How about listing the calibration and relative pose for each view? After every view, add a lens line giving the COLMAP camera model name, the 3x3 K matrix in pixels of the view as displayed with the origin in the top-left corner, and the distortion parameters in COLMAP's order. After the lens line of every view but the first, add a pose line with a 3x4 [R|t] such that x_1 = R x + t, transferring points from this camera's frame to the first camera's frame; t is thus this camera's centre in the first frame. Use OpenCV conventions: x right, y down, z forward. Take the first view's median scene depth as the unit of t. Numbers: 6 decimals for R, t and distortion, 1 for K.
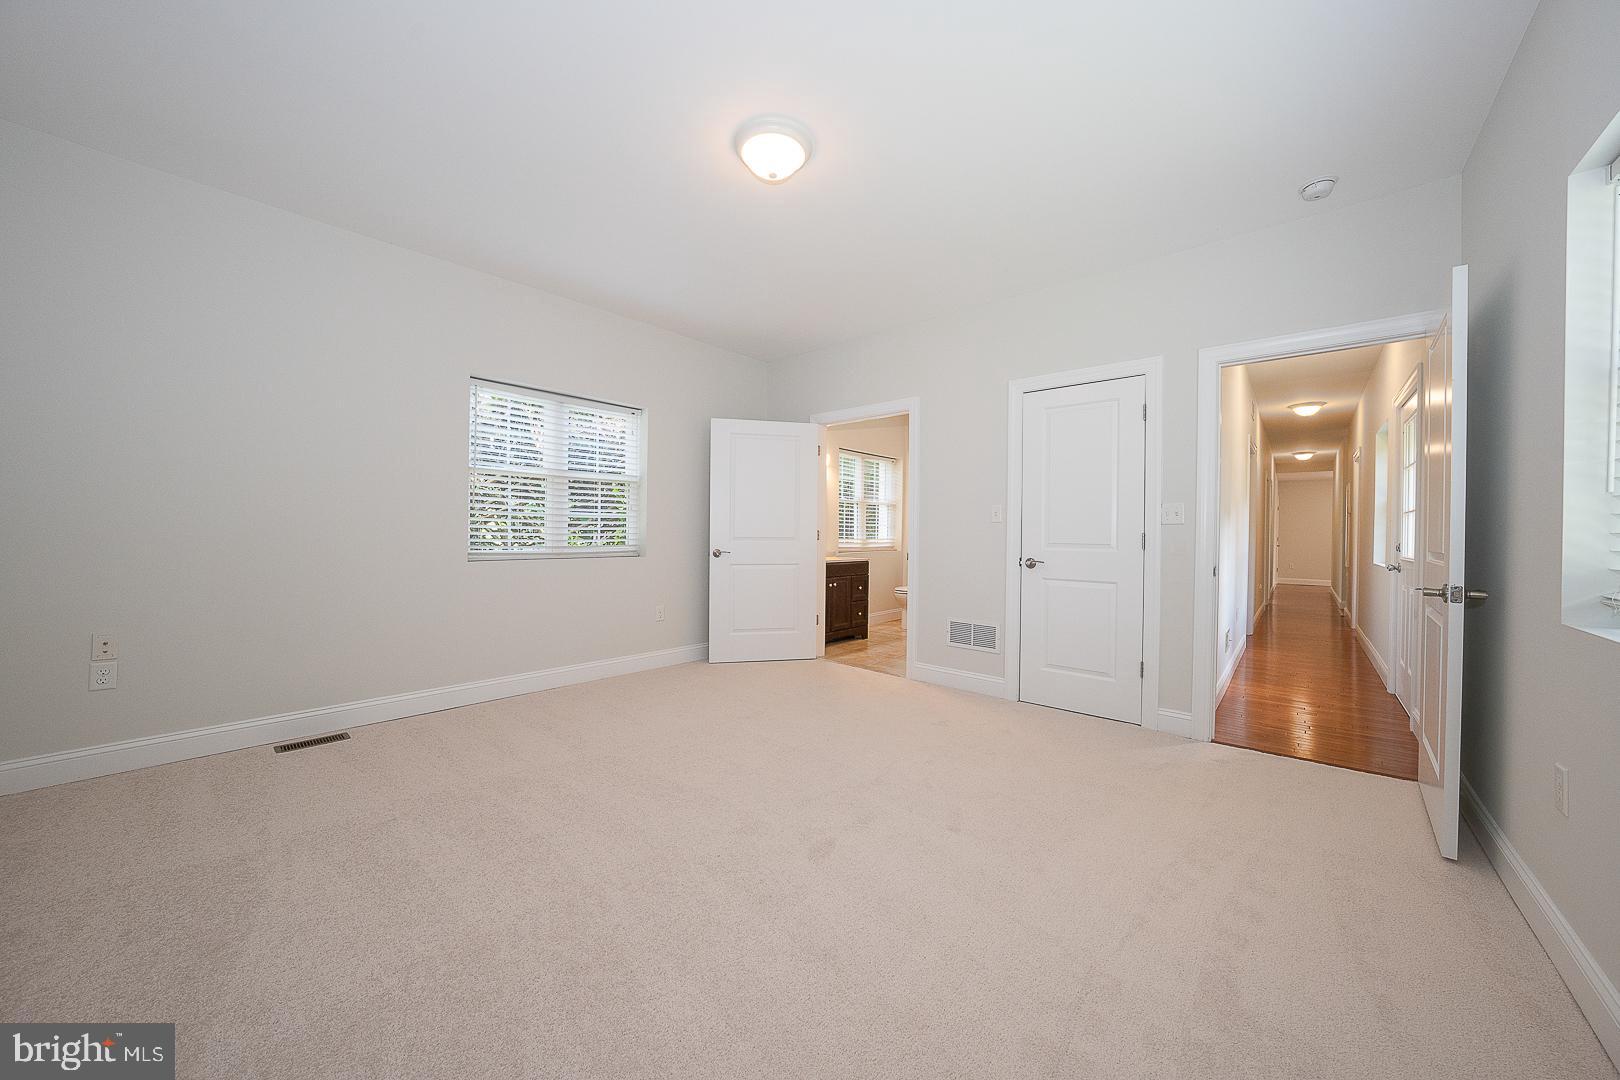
lens RADIAL K [[558.6, 0, 814.0], [0, 558.6, 540.7], [0, 0, 1]] dist [-0.014267, -0.000153]
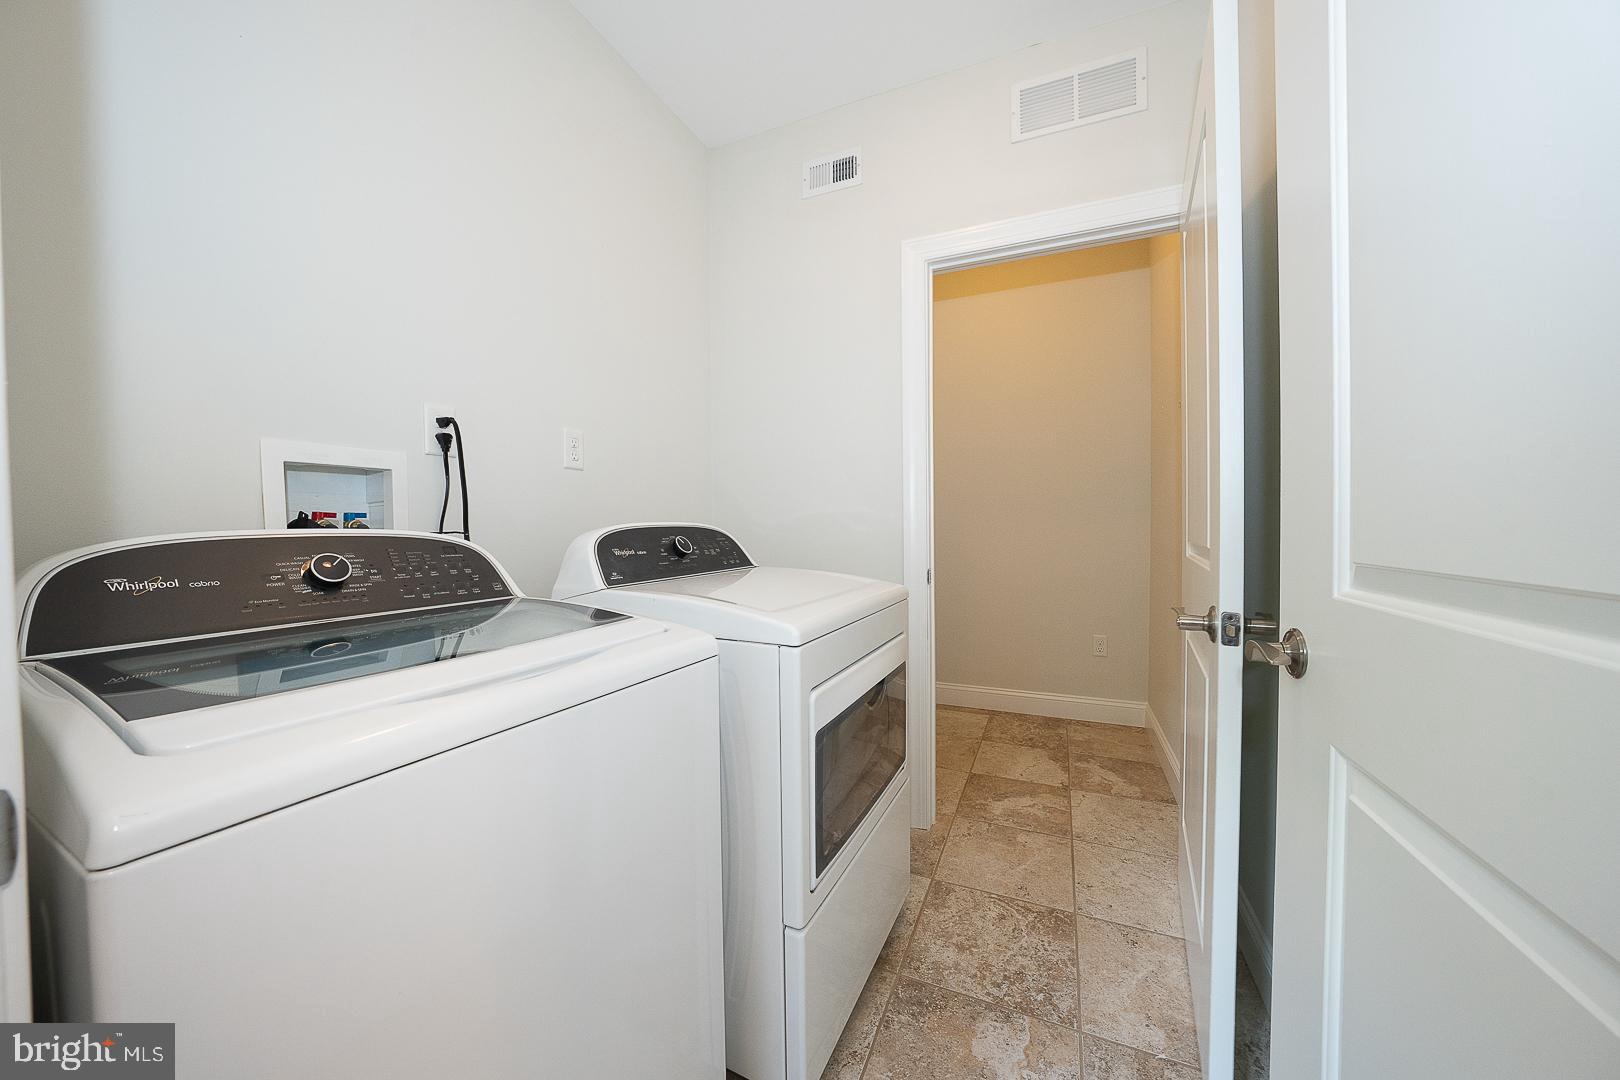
lens RADIAL K [[558.6, 0, 807.3], [0, 558.6, 537.2], [0, 0, 1]] dist [-0.014267, -0.000153]
pose [[0.976971, -0.015209, 0.212827, 0.673328], [0.015163, 0.999883, 0.001849, 0.006578], [-0.212830, 0.001421, 0.977088, 0.574311]]
